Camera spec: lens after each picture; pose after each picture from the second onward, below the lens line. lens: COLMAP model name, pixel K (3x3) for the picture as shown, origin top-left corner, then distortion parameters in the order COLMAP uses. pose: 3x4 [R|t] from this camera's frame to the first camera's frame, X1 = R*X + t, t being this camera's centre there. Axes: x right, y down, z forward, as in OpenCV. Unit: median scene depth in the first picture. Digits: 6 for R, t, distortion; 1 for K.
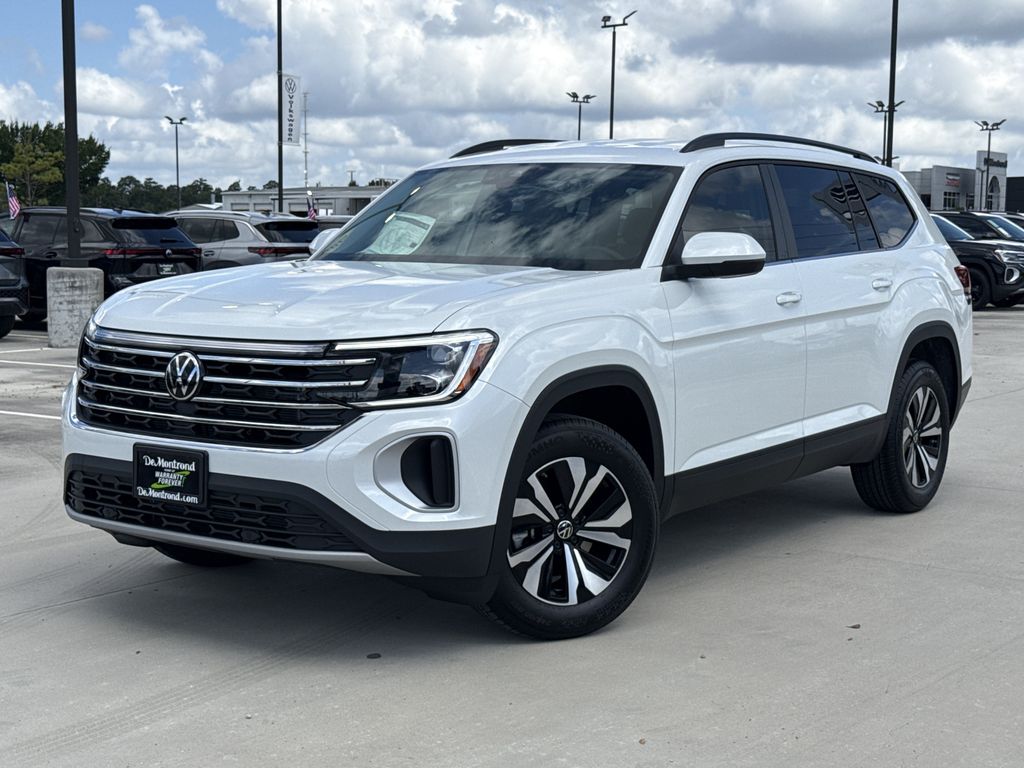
lens RADIAL K [[1595.5, 0, 512.0], [0, 1595.5, 384.0], [0, 0, 1]] dist [0.043820, -0.052985]
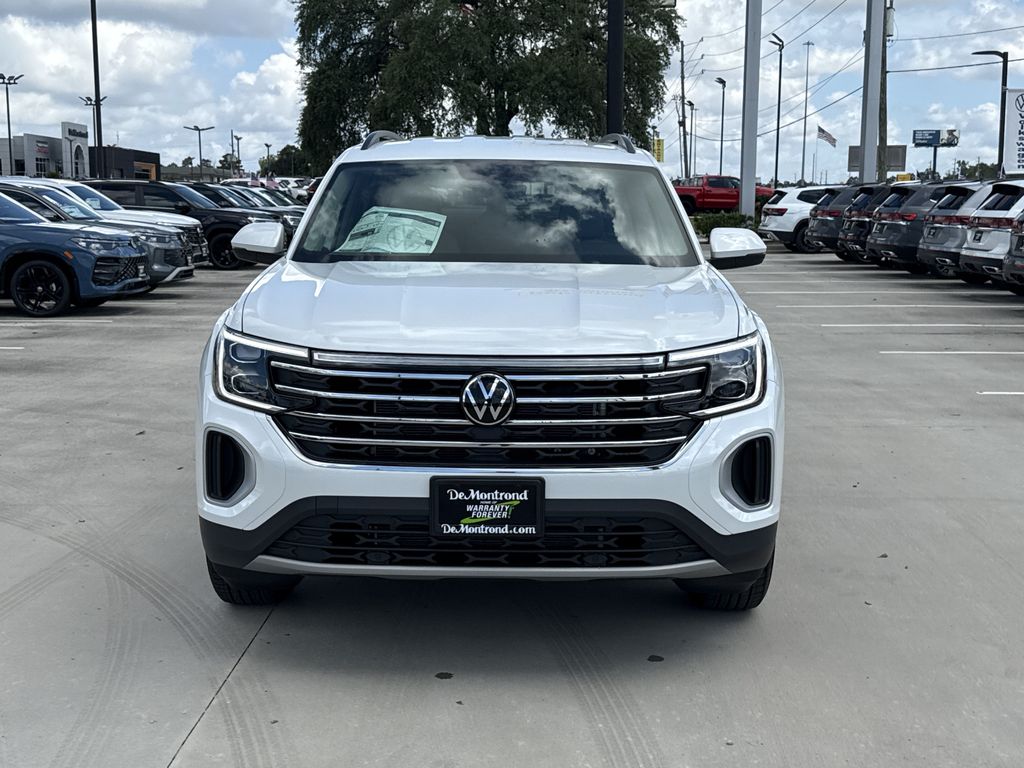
lens RADIAL K [[1356.0, 0, 510.6], [0, 1356.0, 413.7], [0, 0, 1]] dist [0.087676, -0.023559]
pose [[0.812542, -0.091236, 0.575718, -0.646511], [0.053512, 0.995179, 0.082185, -0.060297], [-0.580441, -0.035971, 0.813507, 0.353966]]
